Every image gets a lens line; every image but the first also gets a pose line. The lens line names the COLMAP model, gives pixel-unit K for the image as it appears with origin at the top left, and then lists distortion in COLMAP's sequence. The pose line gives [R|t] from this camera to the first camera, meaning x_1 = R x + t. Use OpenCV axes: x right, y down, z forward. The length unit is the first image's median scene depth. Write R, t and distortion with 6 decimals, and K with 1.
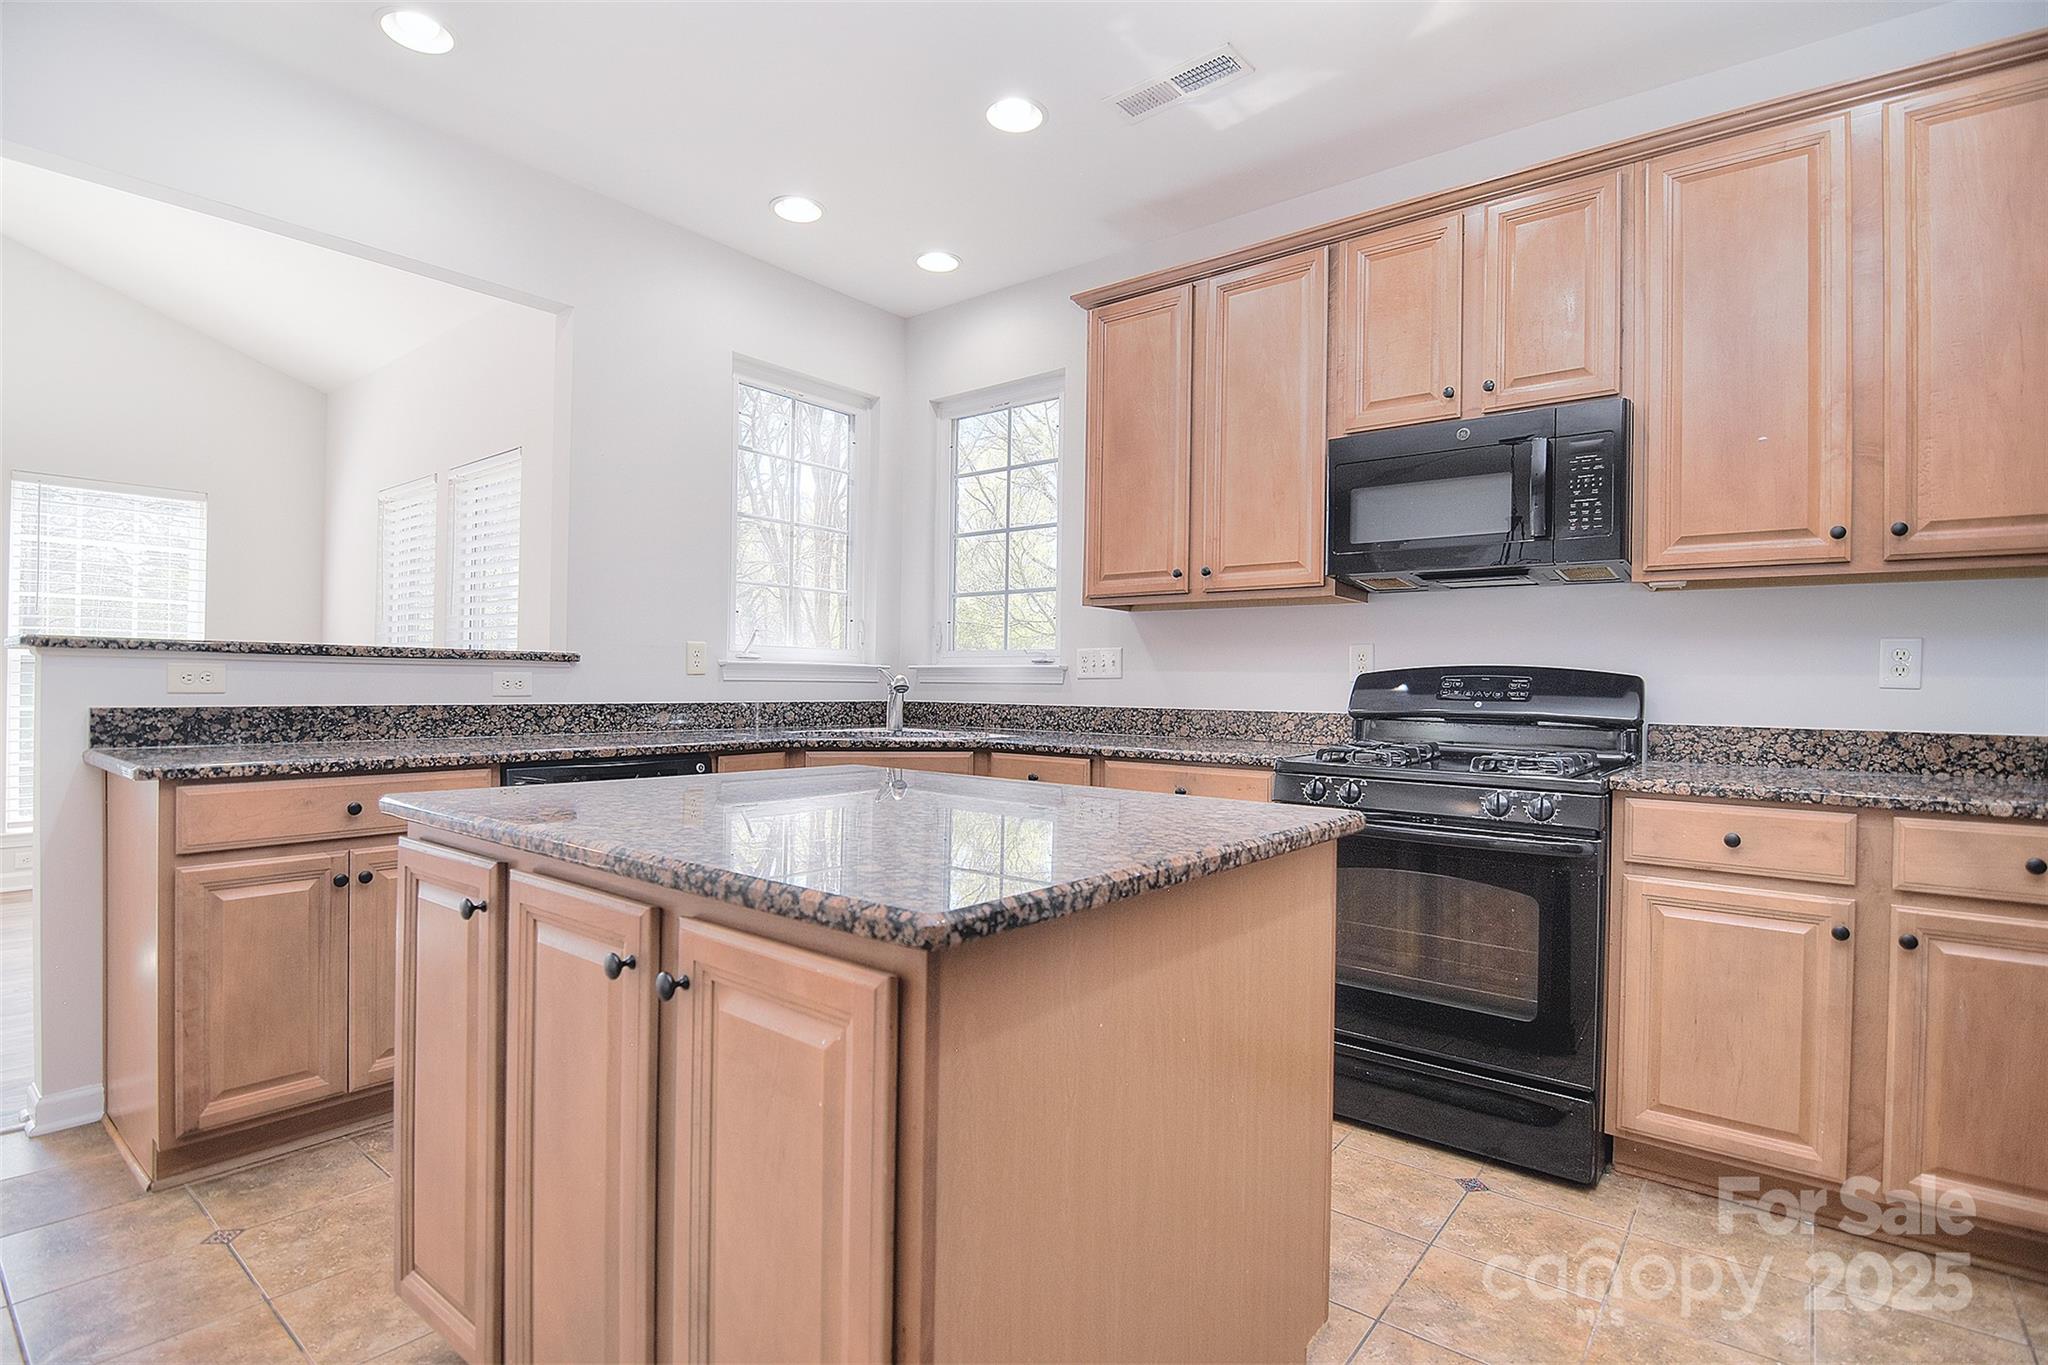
lens RADIAL K [[983.8, 0, 1032.2], [0, 983.8, 689.3], [0, 0, 1]] dist [-0.011602, -0.007834]
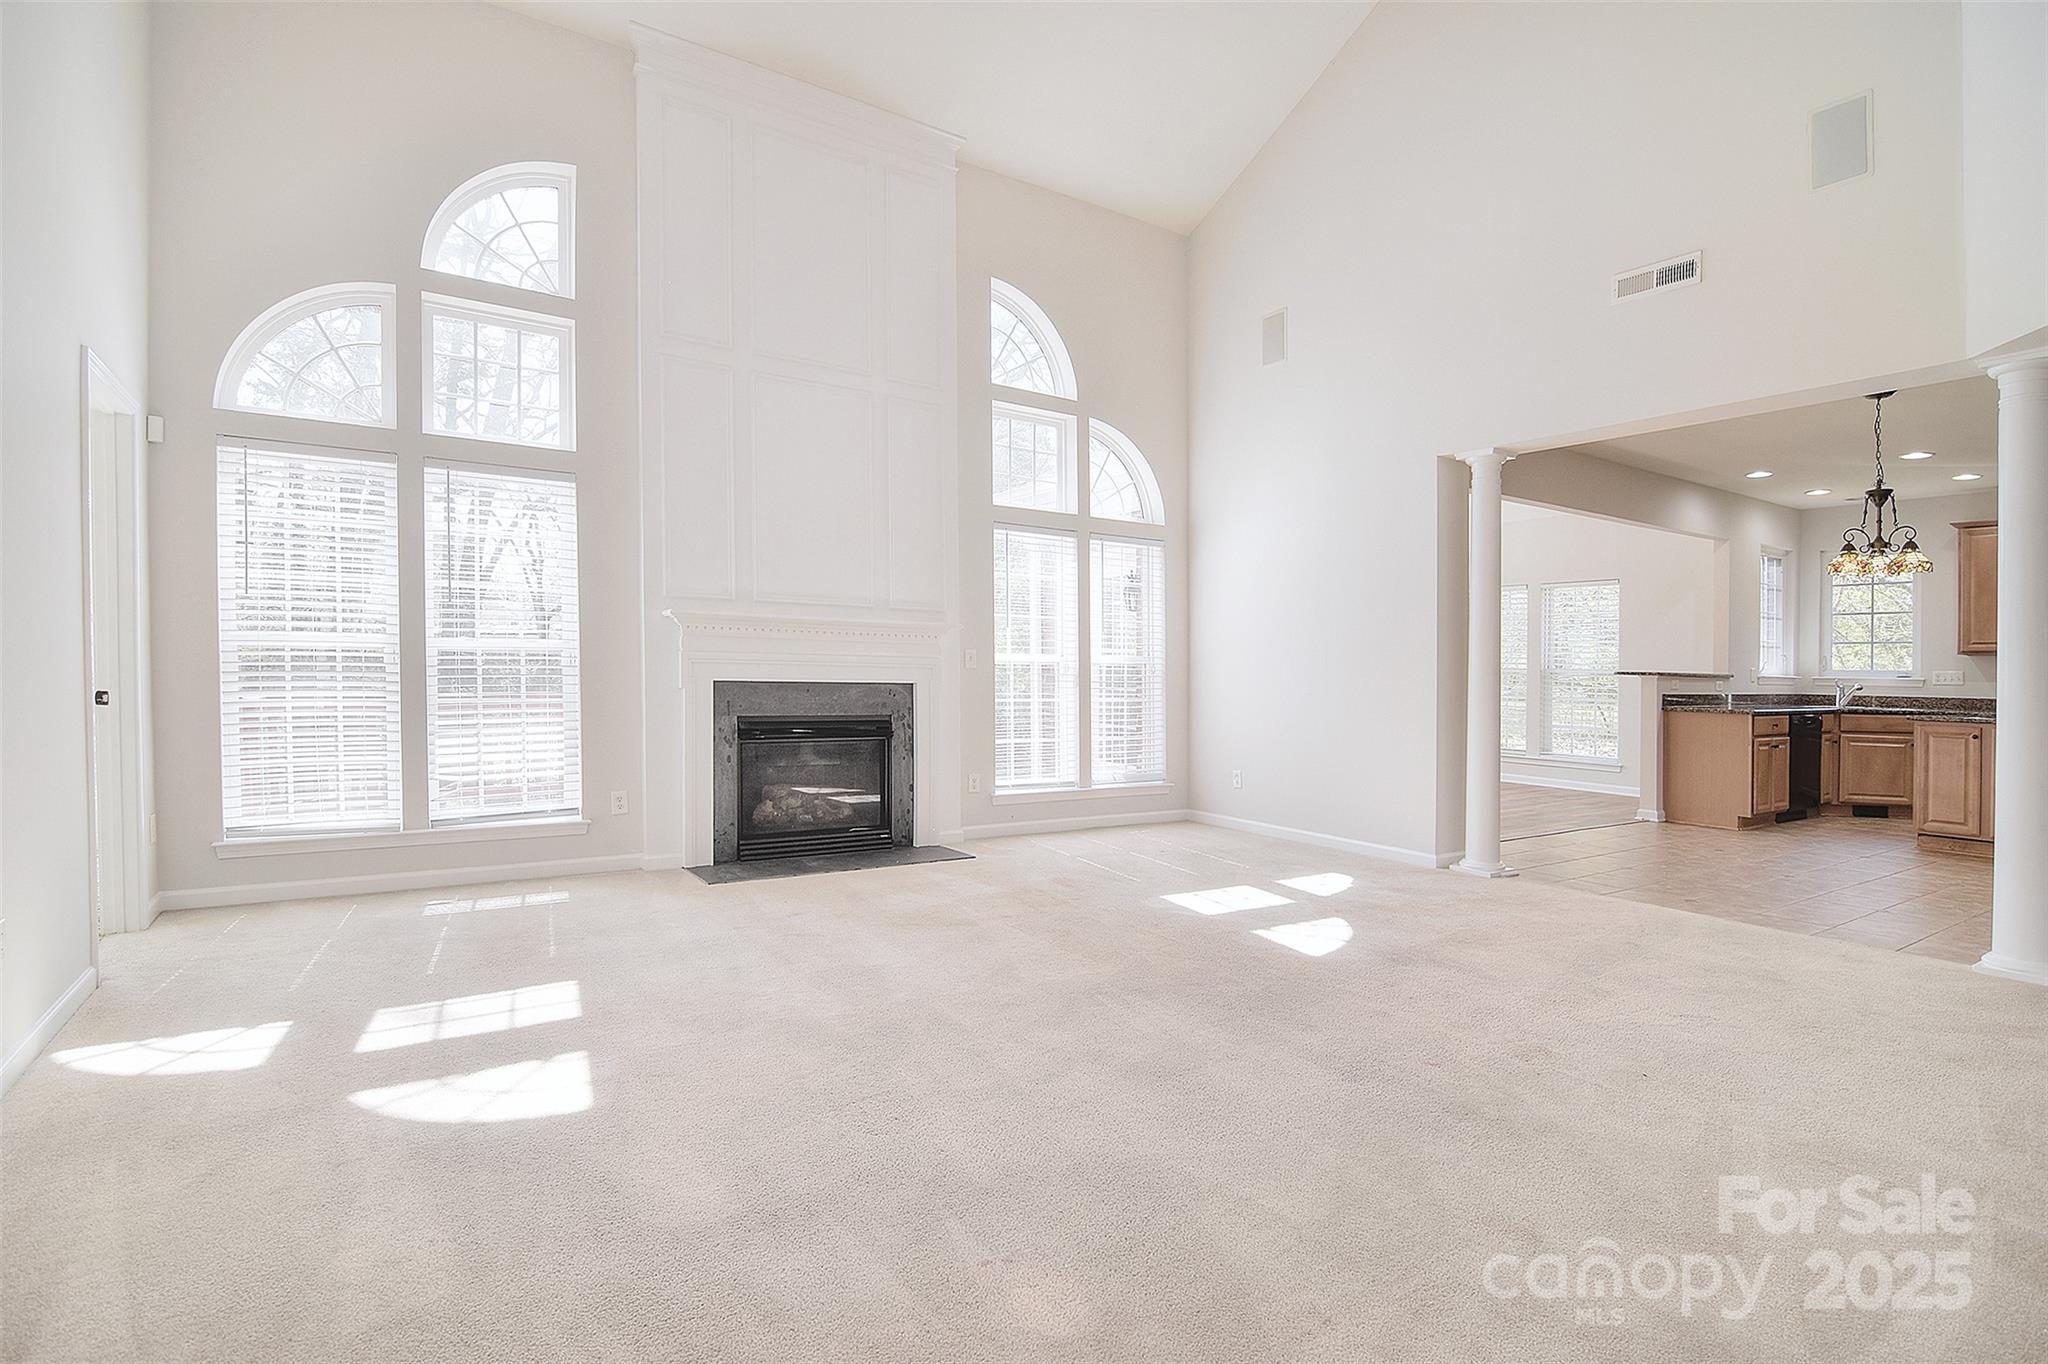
lens RADIAL K [[983.8, 0, 1041.8], [0, 983.8, 677.4], [0, 0, 1]] dist [-0.011602, -0.007834]
pose [[0.947277, 0.003342, -0.320399, -1.632455], [-0.004517, 0.999986, -0.002923, -0.017059], [0.320385, 0.004216, 0.947278, -2.400680]]
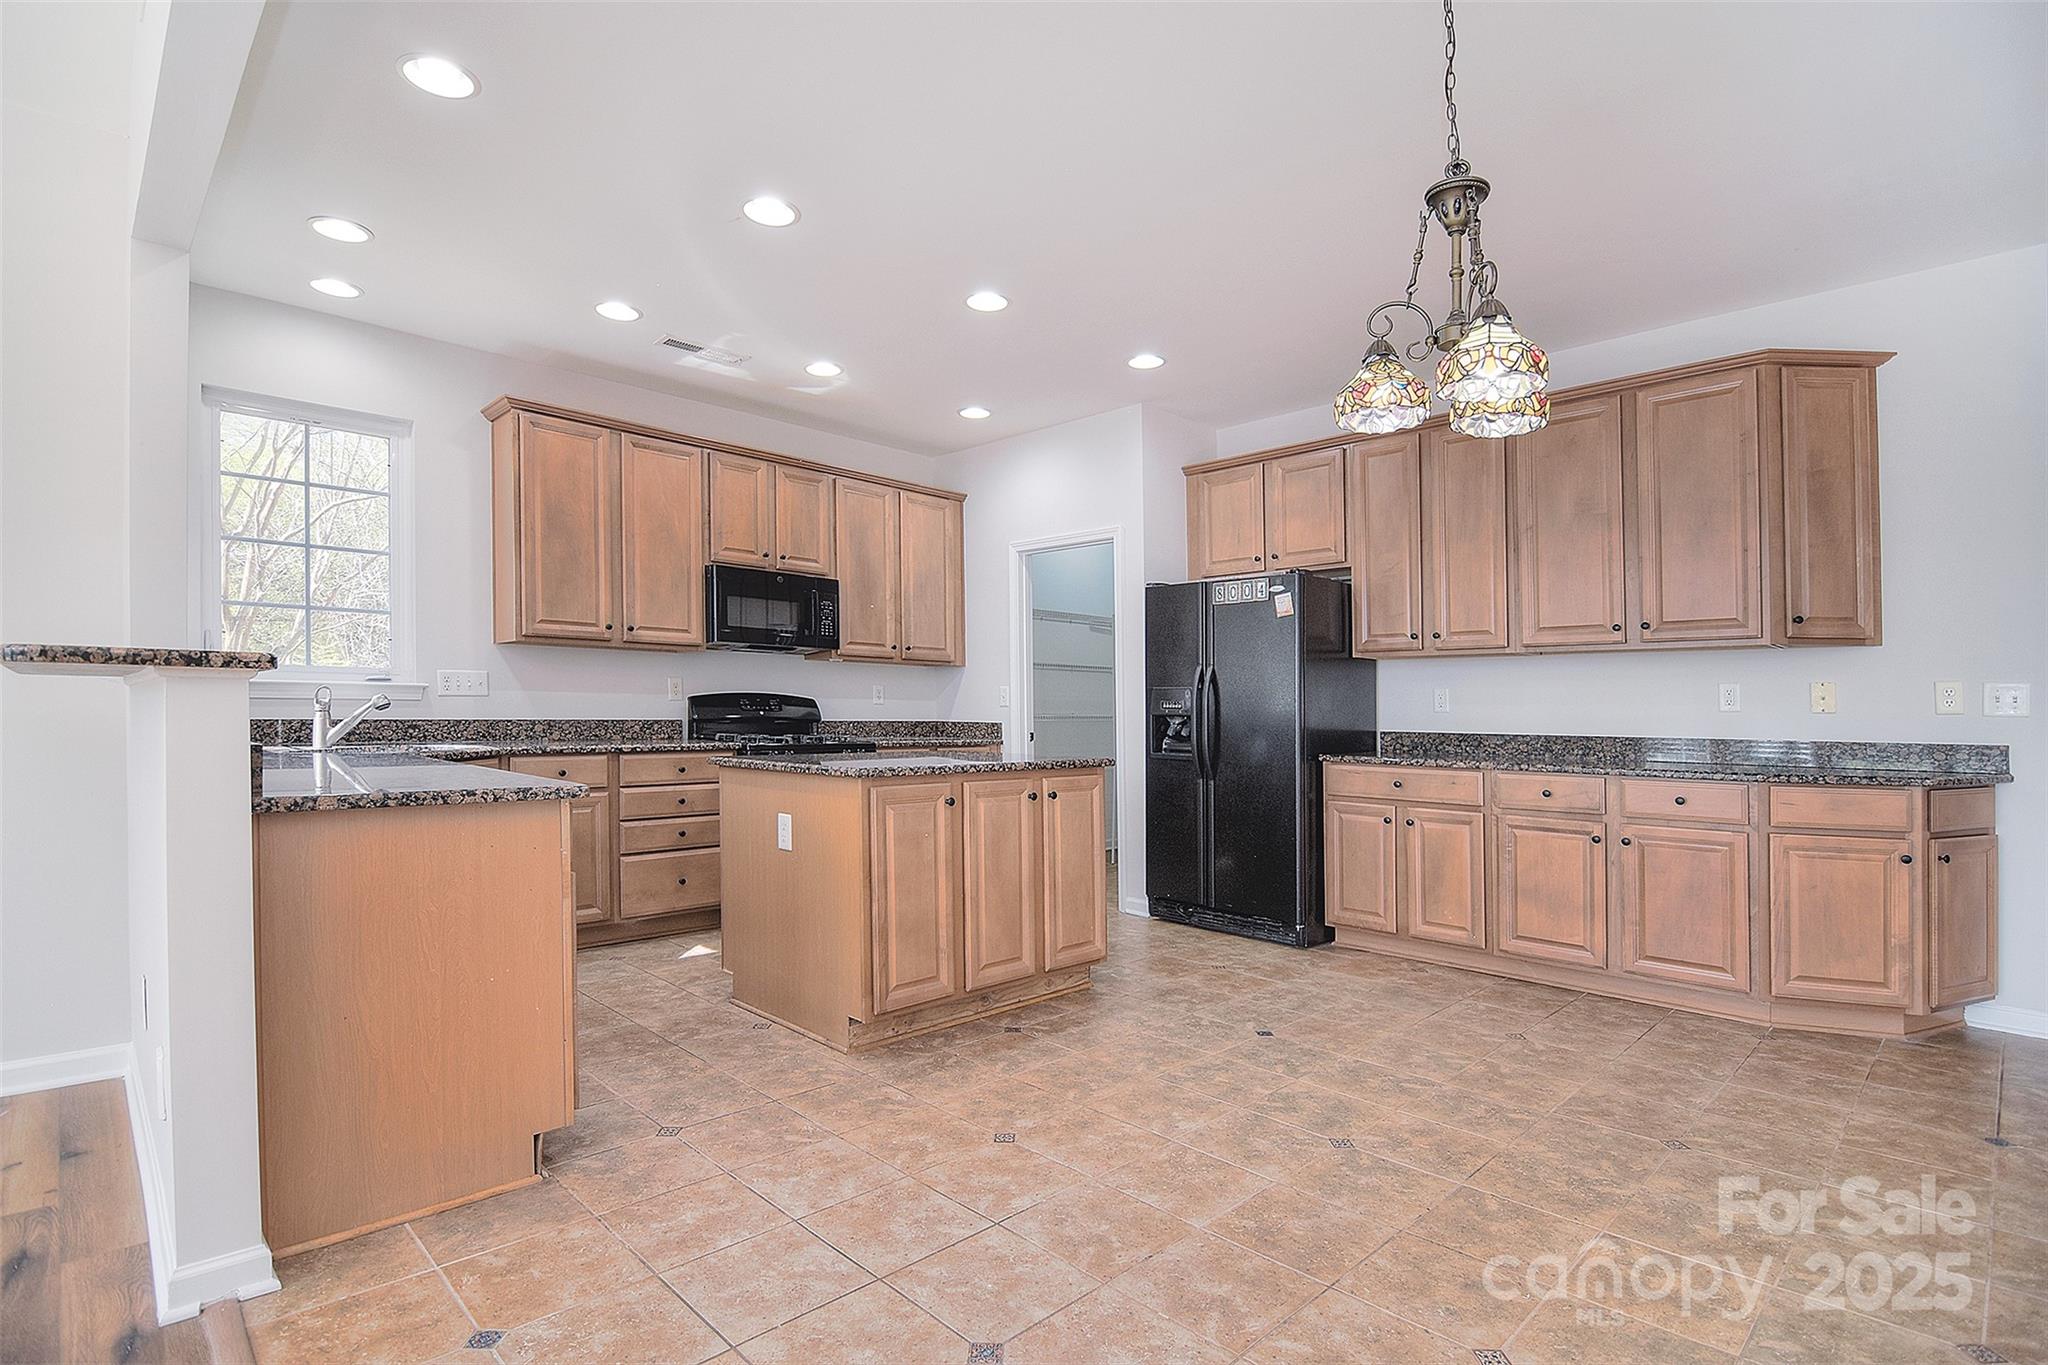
lens RADIAL K [[983.8, 0, 1025.9], [0, 983.8, 665.1], [0, 0, 1]] dist [-0.011602, -0.007834]
pose [[0.124537, 0.032535, 0.991681, -1.449338], [-0.006582, 0.999467, -0.031964, -0.021000], [-0.992193, -0.002546, 0.124685, 0.237788]]
